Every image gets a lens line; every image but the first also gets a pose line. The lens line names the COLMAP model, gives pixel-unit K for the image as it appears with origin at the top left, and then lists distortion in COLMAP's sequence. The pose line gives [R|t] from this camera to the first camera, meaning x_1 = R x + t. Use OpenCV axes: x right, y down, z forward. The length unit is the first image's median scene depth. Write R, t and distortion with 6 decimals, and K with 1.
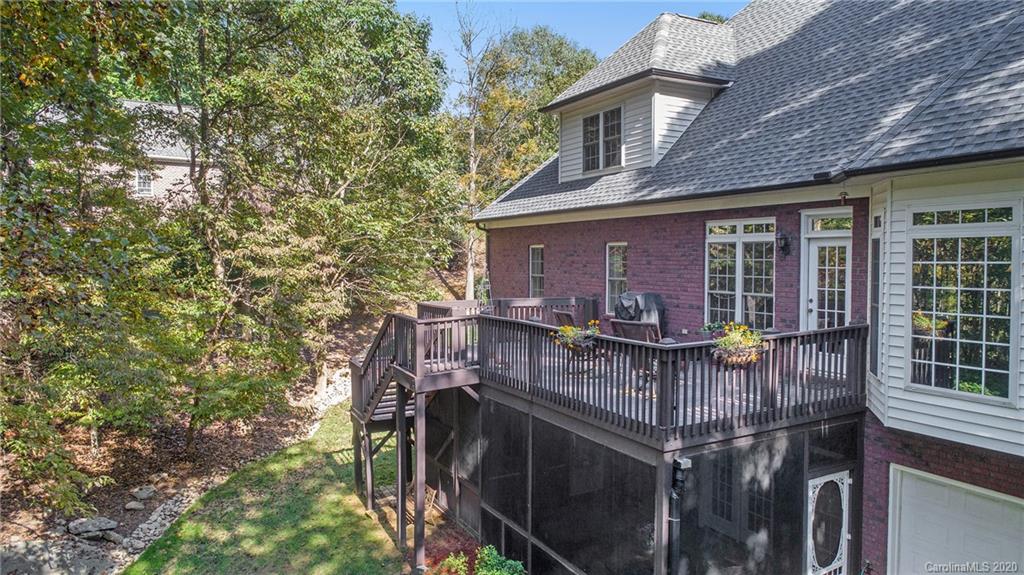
lens RADIAL K [[680.8, 0, 514.3], [0, 680.8, 288.7], [0, 0, 1]] dist [-0.007777, -0.001229]
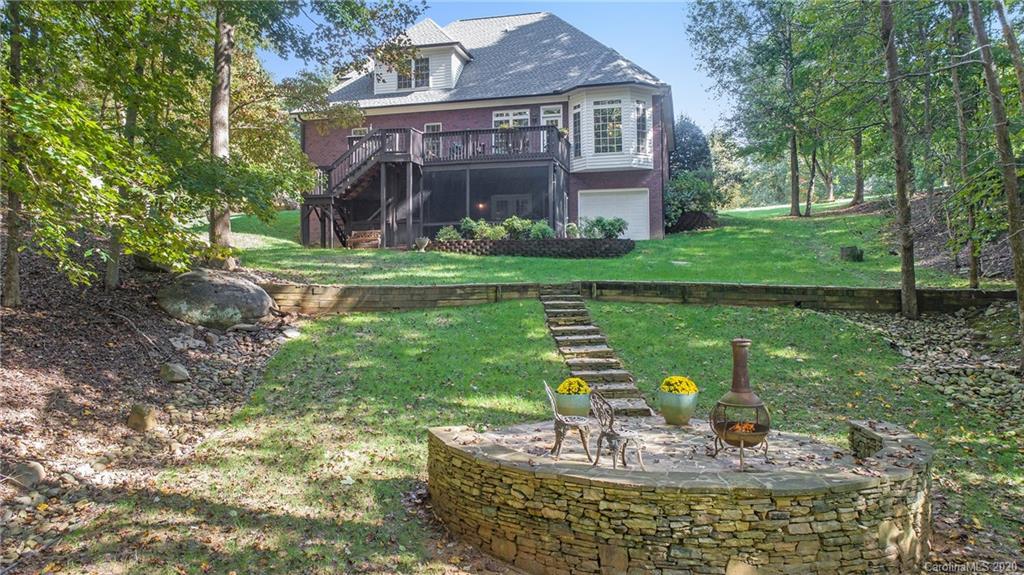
lens RADIAL K [[680.8, 0, 510.8], [0, 680.8, 285.8], [0, 0, 1]] dist [-0.007777, -0.001229]
pose [[0.646372, 0.028913, 0.762475, -1.477127], [0.040490, 0.996574, -0.072114, 0.685140], [-0.761948, 0.077485, 0.642987, -0.506384]]
